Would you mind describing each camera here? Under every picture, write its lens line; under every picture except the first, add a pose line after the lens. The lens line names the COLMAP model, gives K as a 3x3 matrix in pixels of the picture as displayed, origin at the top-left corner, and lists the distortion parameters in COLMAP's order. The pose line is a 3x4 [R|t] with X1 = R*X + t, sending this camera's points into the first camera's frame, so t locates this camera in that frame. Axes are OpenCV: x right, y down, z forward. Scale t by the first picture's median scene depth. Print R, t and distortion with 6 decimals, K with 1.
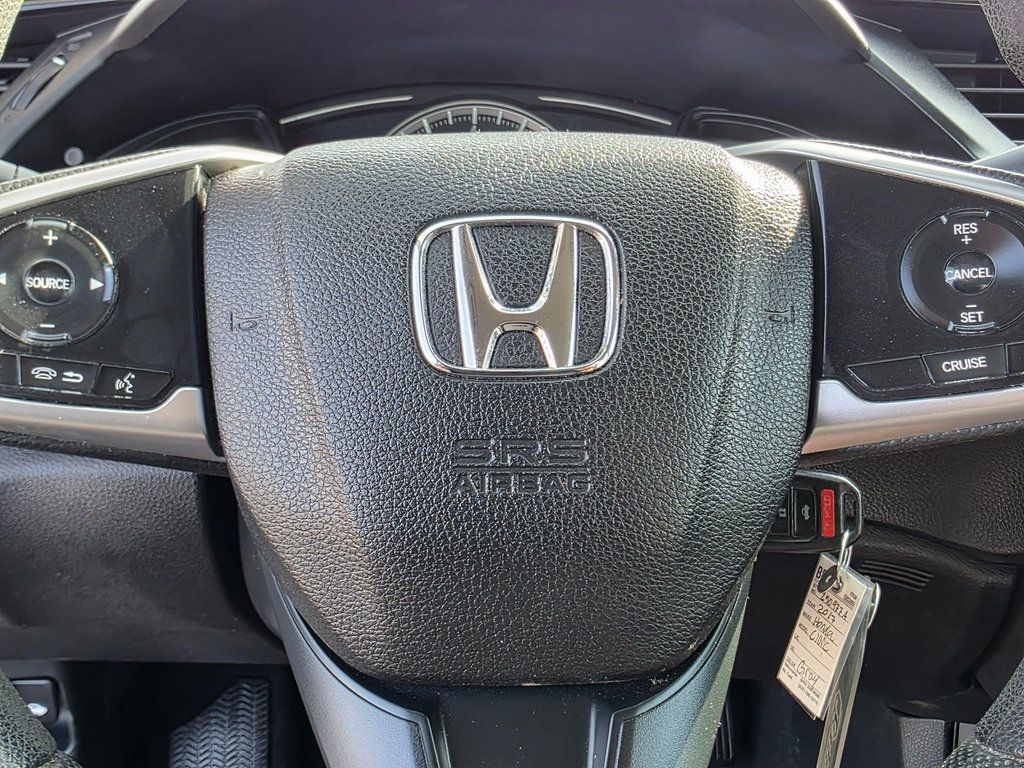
lens RADIAL K [[1129.7, 0, 512.5], [0, 1129.7, 381.7], [0, 0, 1]] dist [0.041703, 0.000000]
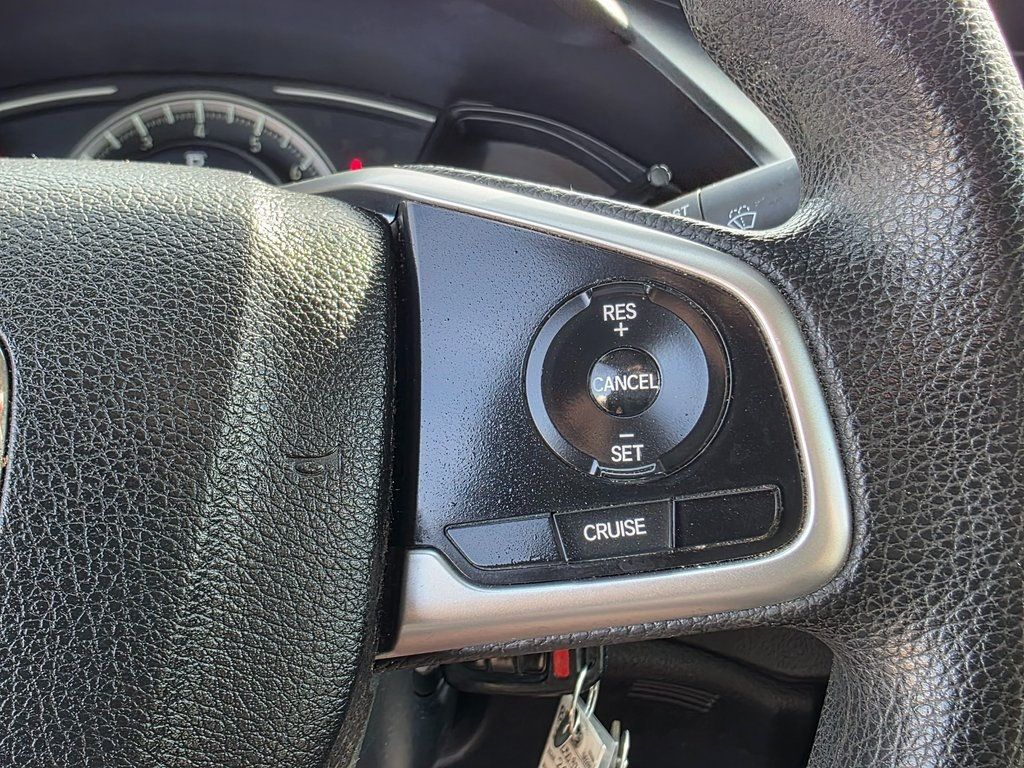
lens RADIAL K [[1129.7, 0, 515.4], [0, 1129.7, 392.3], [0, 0, 1]] dist [0.041703, 0.000000]
pose [[0.997120, -0.026438, 0.071087, 0.189924], [0.024831, 0.999418, 0.023388, -0.068408], [-0.071664, -0.021556, 0.997196, 0.239445]]
